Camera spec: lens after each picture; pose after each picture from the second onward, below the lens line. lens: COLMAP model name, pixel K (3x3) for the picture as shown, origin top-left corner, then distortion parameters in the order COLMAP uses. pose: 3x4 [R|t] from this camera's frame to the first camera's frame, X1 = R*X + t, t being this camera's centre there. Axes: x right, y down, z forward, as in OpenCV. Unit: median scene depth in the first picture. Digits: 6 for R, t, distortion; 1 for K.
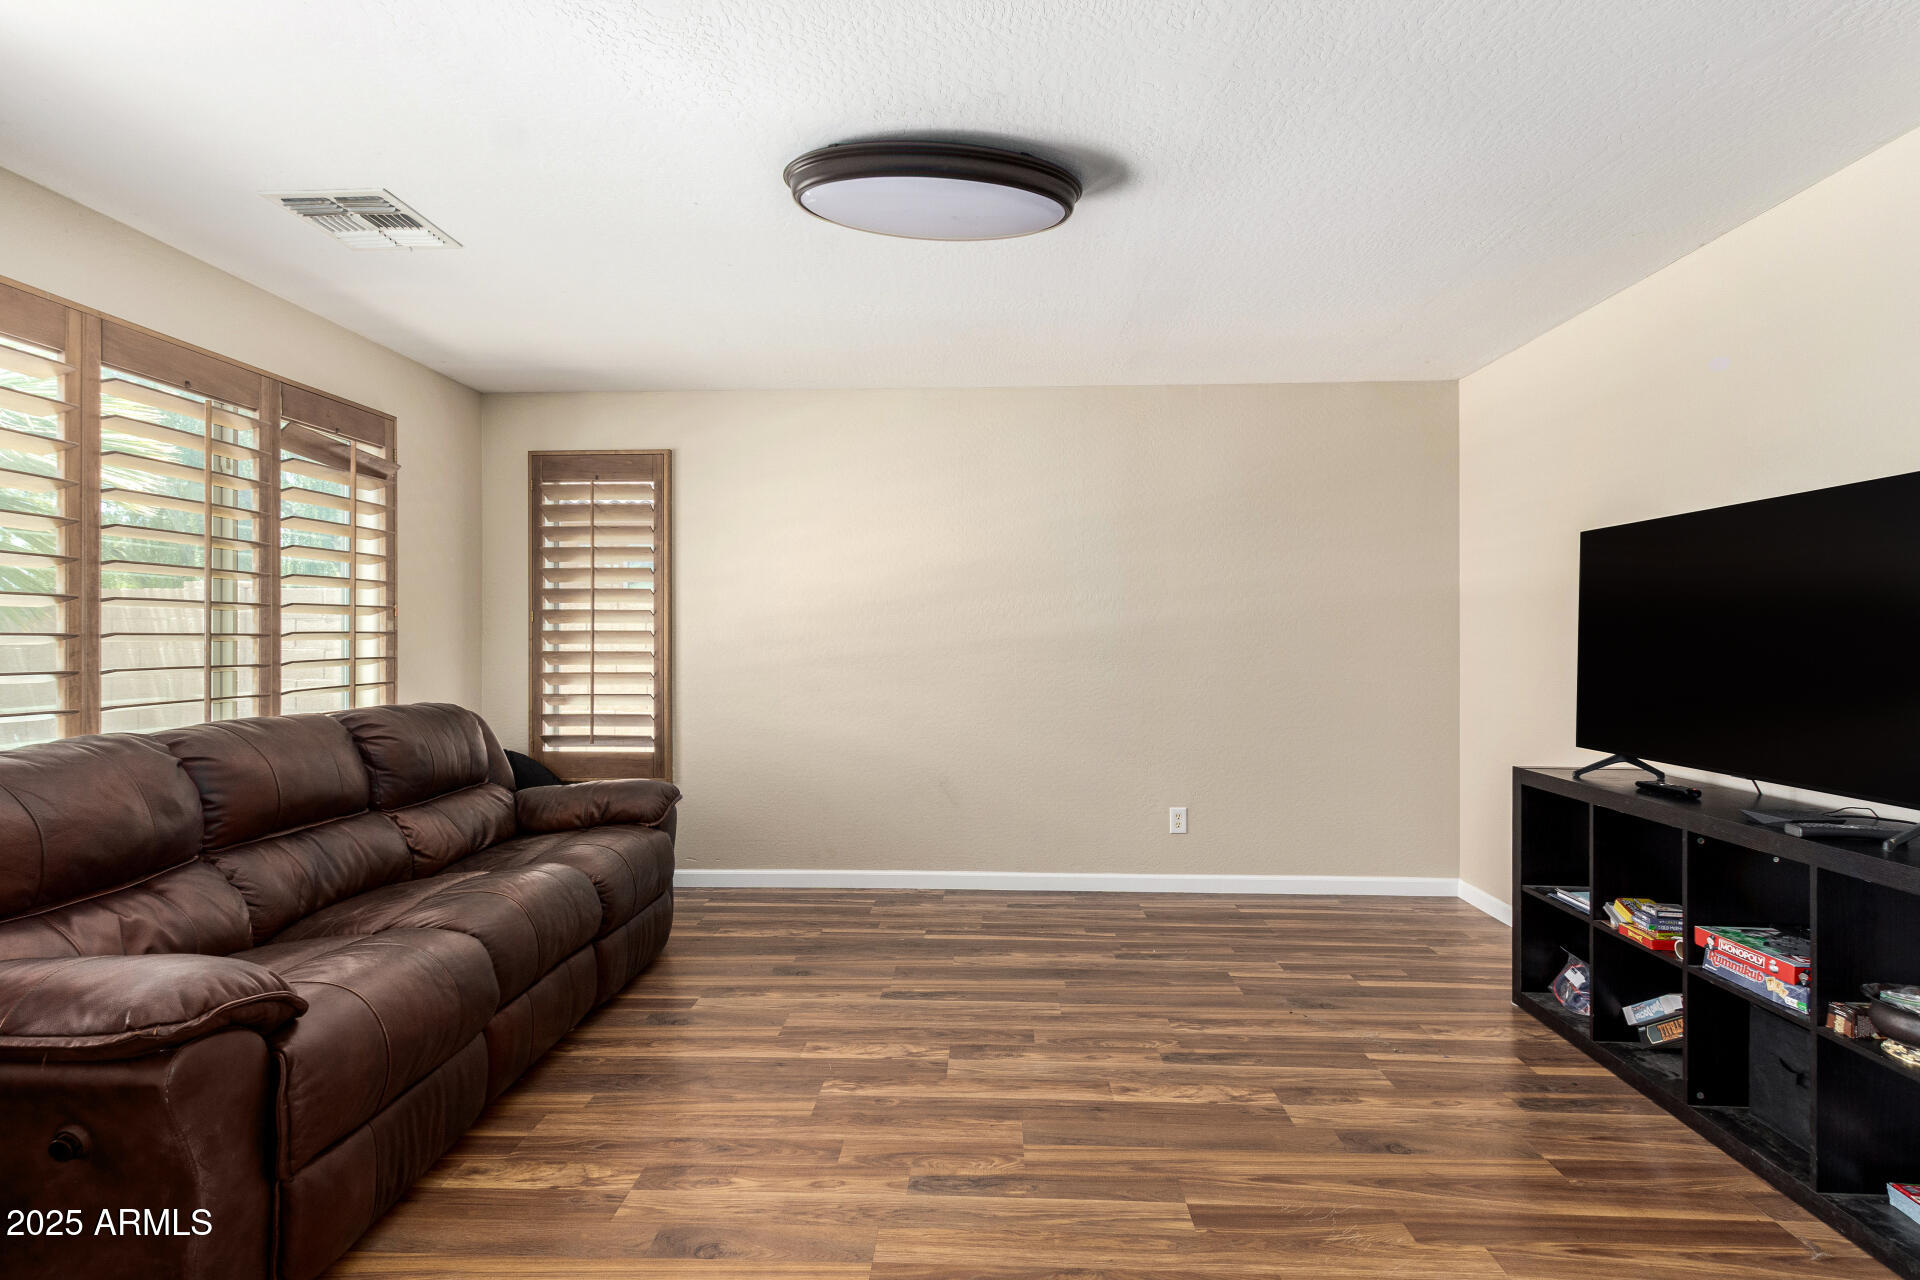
lens RADIAL K [[872.9, 0, 953.7], [0, 872.9, 634.0], [0, 0, 1]] dist [0.000775, -0.000354]
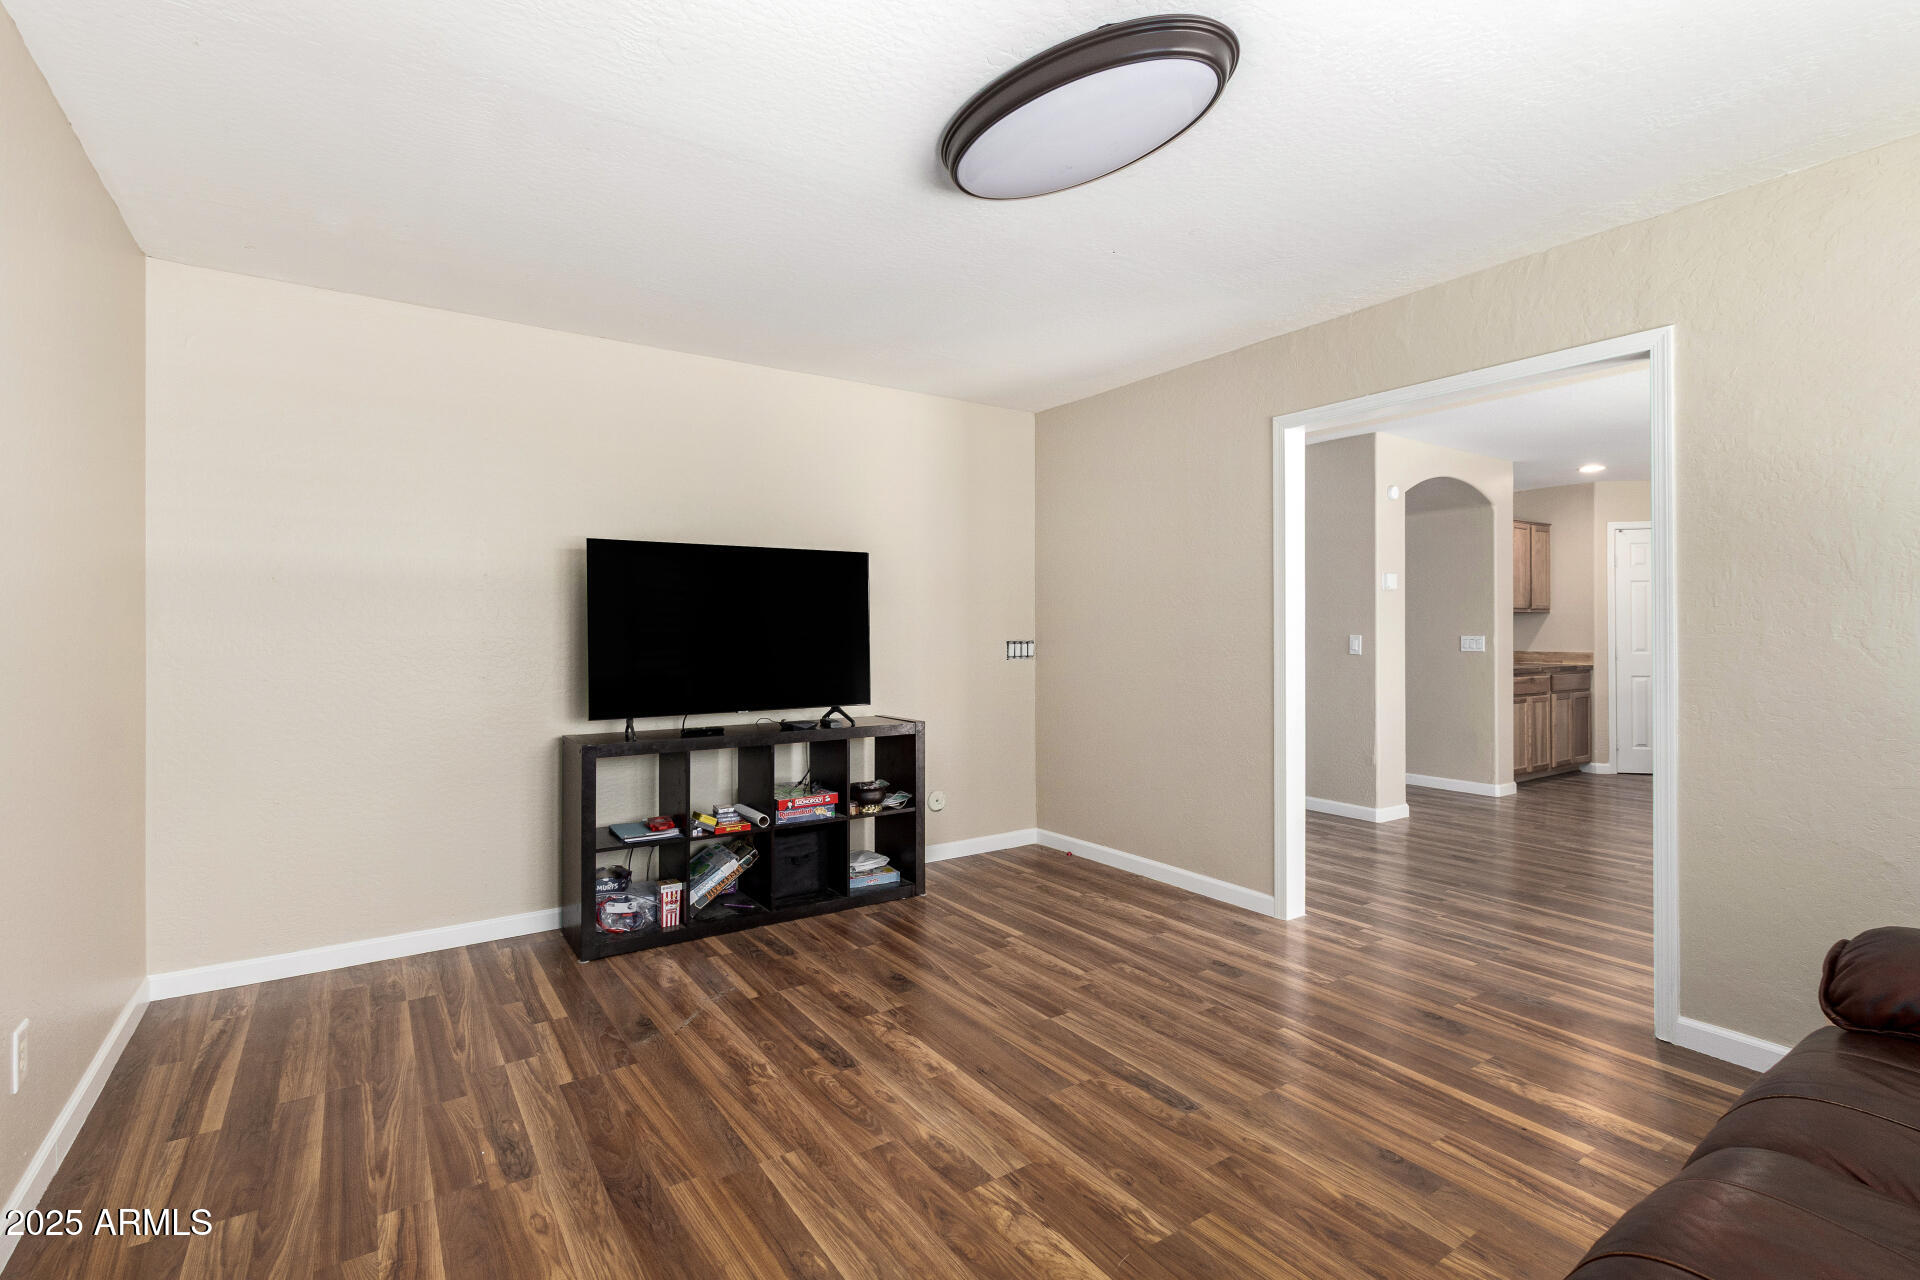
lens RADIAL K [[872.9, 0, 953.7], [0, 872.9, 634.0], [0, 0, 1]] dist [0.000775, -0.000354]
pose [[-0.594413, -0.001452, 0.804158, -0.640483], [0.000335, 0.999998, 0.002053, 0.010604], [-0.804160, 0.001490, -0.594411, 1.591627]]
